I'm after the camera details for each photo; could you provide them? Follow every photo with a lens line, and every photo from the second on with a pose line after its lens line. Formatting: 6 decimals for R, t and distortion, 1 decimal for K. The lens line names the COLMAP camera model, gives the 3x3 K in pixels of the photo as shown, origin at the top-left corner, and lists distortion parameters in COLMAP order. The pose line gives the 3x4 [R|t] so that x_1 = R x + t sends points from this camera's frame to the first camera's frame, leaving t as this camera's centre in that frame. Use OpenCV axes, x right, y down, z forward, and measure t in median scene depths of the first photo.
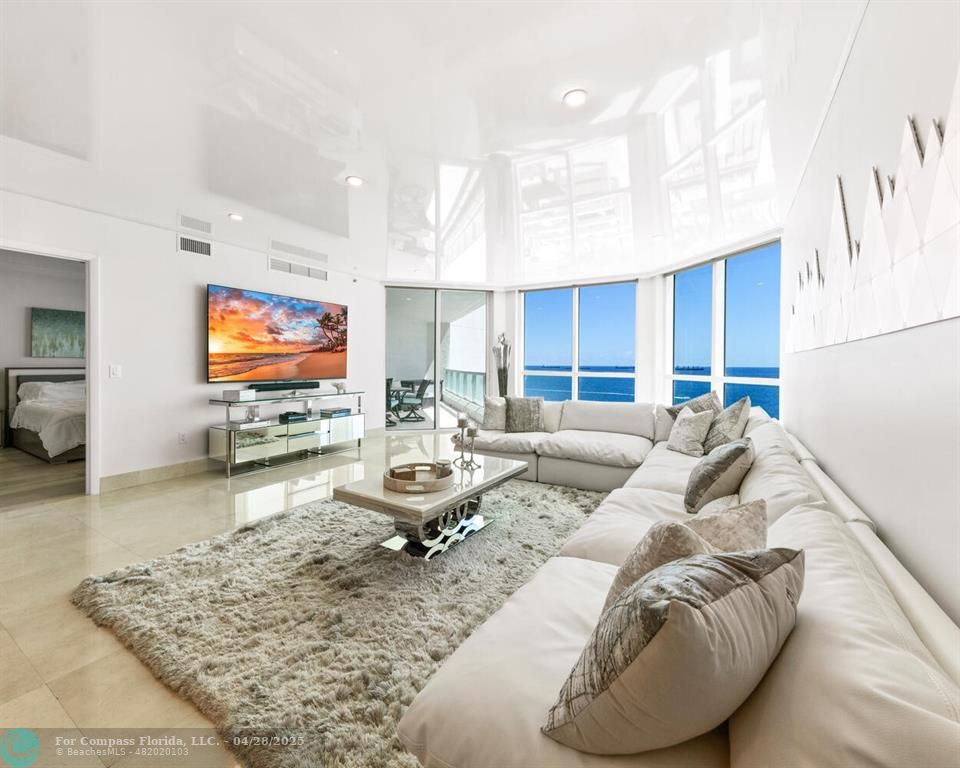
lens RADIAL K [[420.6, 0, 467.9], [0, 420.6, 366.6], [0, 0, 1]] dist [0.004599, 0.000367]
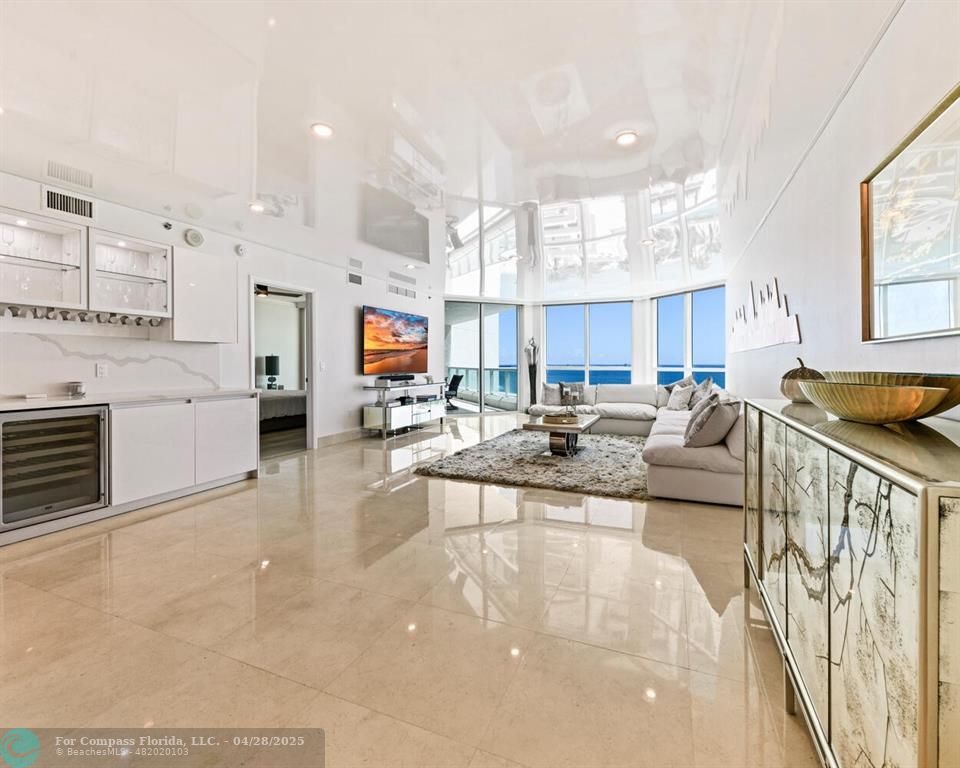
lens RADIAL K [[441.0, 0, 493.9], [0, 441.0, 366.5], [0, 0, 1]] dist [-0.006349, -0.000561]
pose [[0.986095, -0.007765, 0.166002, -0.353709], [0.007571, 0.999970, 0.001802, 0.008988], [-0.166011, -0.000520, 0.986124, -0.441494]]
